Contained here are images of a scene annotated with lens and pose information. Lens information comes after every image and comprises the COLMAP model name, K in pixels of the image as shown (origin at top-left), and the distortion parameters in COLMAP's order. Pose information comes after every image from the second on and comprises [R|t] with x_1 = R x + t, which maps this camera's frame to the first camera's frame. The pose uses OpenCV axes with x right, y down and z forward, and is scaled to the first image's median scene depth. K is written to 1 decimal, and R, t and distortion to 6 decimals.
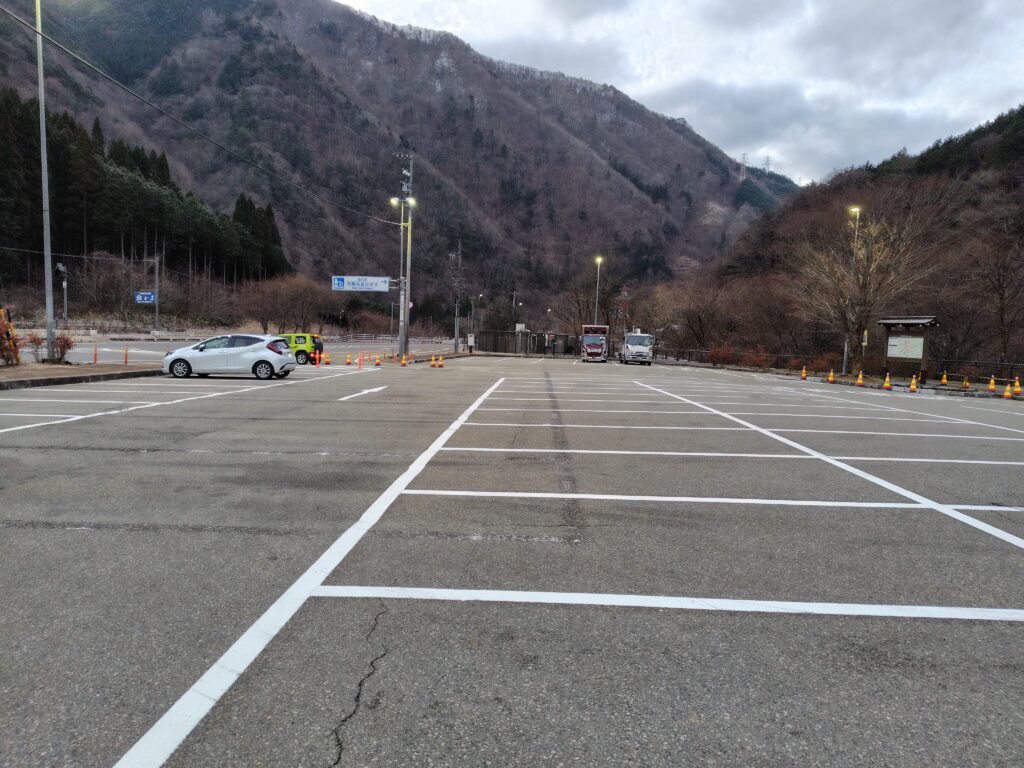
lens RADIAL K [[740.9, 0, 512.0], [0, 740.9, 384.0], [0, 0, 1]] dist [0.074742, -0.100646]
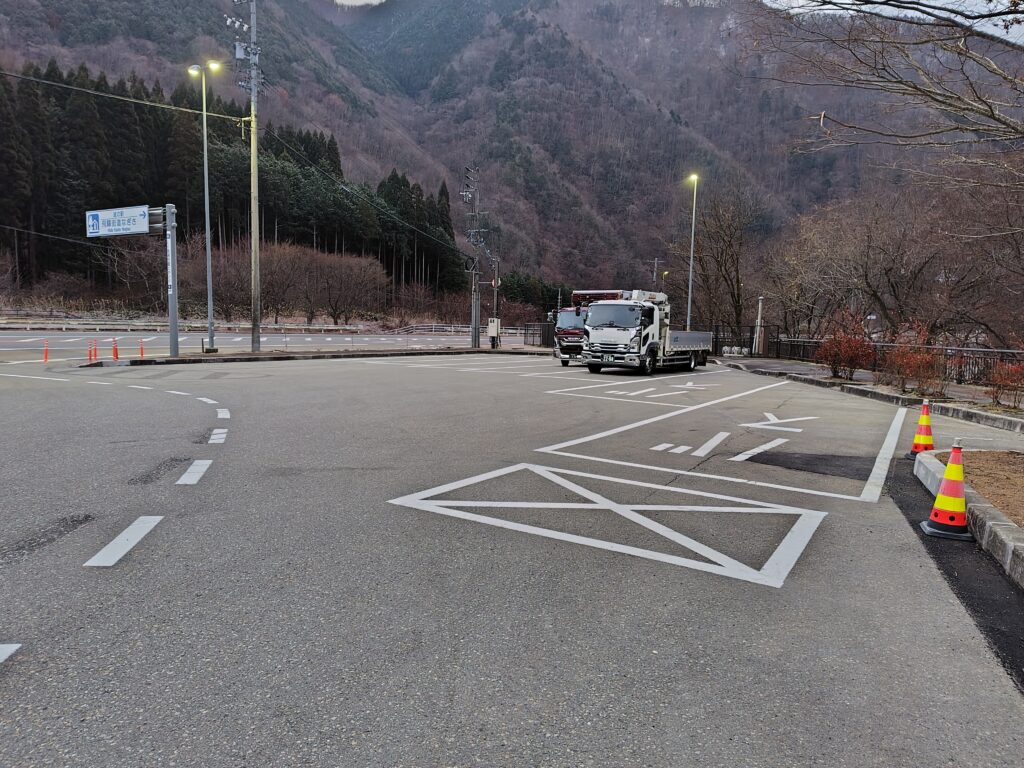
lens RADIAL K [[740.9, 0, 512.0], [0, 740.9, 384.0], [0, 0, 1]] dist [0.074742, -0.100646]
pose [[0.914107, 0.018566, -0.405048, 0.049087], [-0.017997, 0.999824, 0.005212, -0.003592], [0.405074, 0.002525, 0.914281, 0.100210]]
